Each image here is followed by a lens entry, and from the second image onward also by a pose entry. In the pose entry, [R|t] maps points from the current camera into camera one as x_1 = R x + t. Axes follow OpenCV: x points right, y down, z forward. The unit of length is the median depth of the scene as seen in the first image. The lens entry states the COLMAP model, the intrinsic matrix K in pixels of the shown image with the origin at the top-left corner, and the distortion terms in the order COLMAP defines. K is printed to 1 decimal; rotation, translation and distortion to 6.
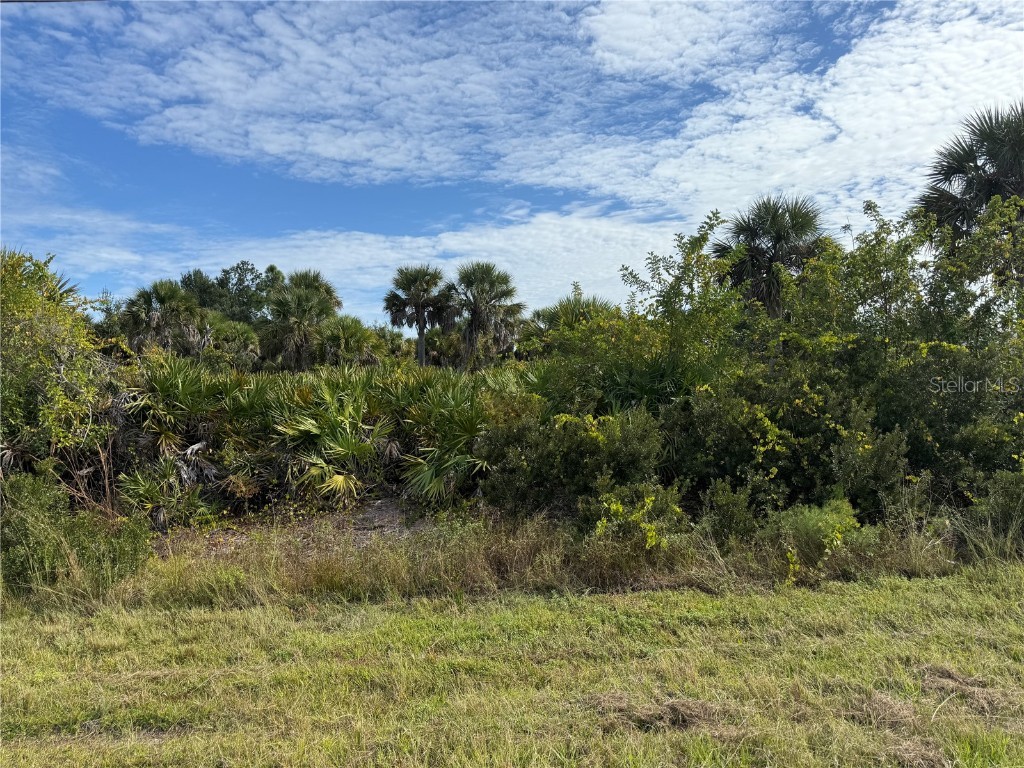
lens RADIAL K [[709.7, 0, 512.6], [0, 709.7, 396.4], [0, 0, 1]] dist [0.039405, -0.039367]
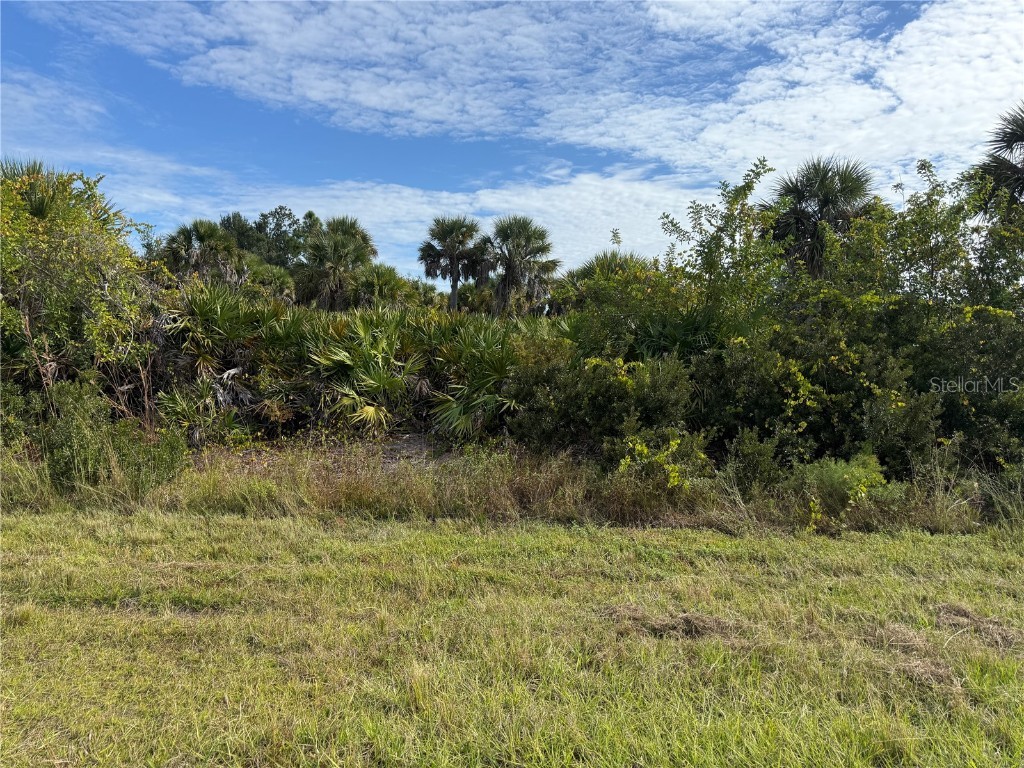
lens RADIAL K [[709.7, 0, 512.6], [0, 709.7, 396.4], [0, 0, 1]] dist [0.039405, -0.039367]
pose [[0.997428, 0.061345, -0.037080, -0.002486], [-0.059306, 0.996789, 0.053793, 0.028609], [0.040261, -0.051455, 0.997863, -0.006094]]
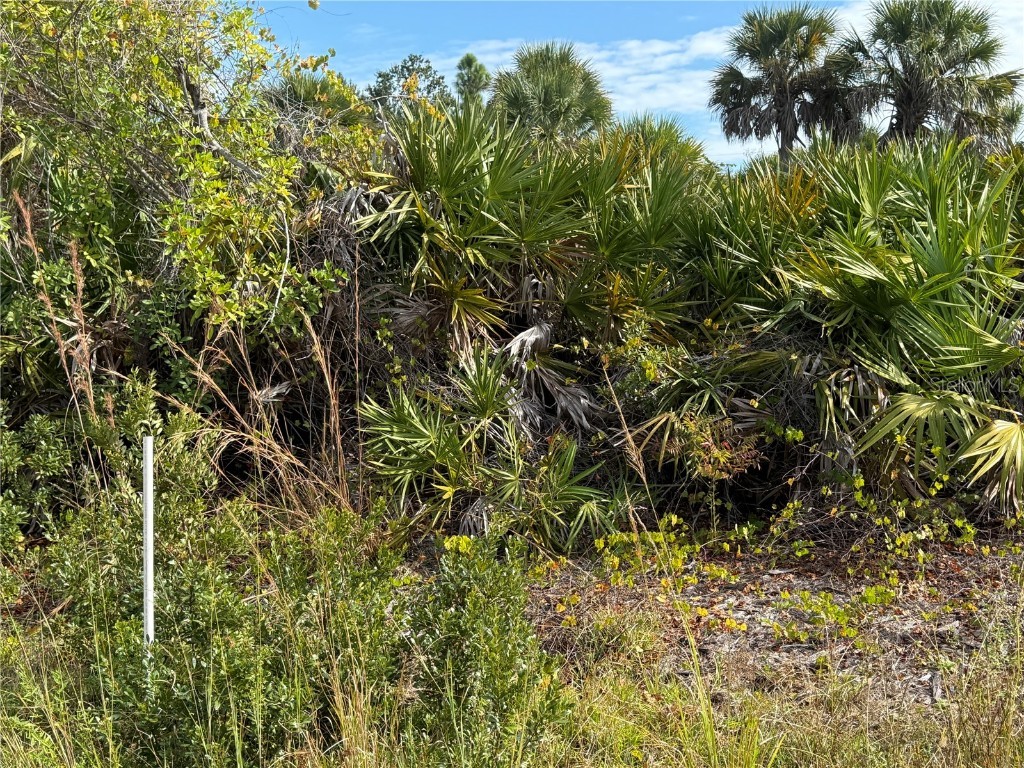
lens RADIAL K [[1215.6, 0, 512.0], [0, 1215.6, 384.0], [0, 0, 1]] dist [0.254401, -0.636026]
pose [[0.964940, 0.017546, -0.261883, -0.305118], [0.000328, 0.997682, 0.068053, 0.055999], [0.262469, -0.065753, 0.962697, 0.412871]]
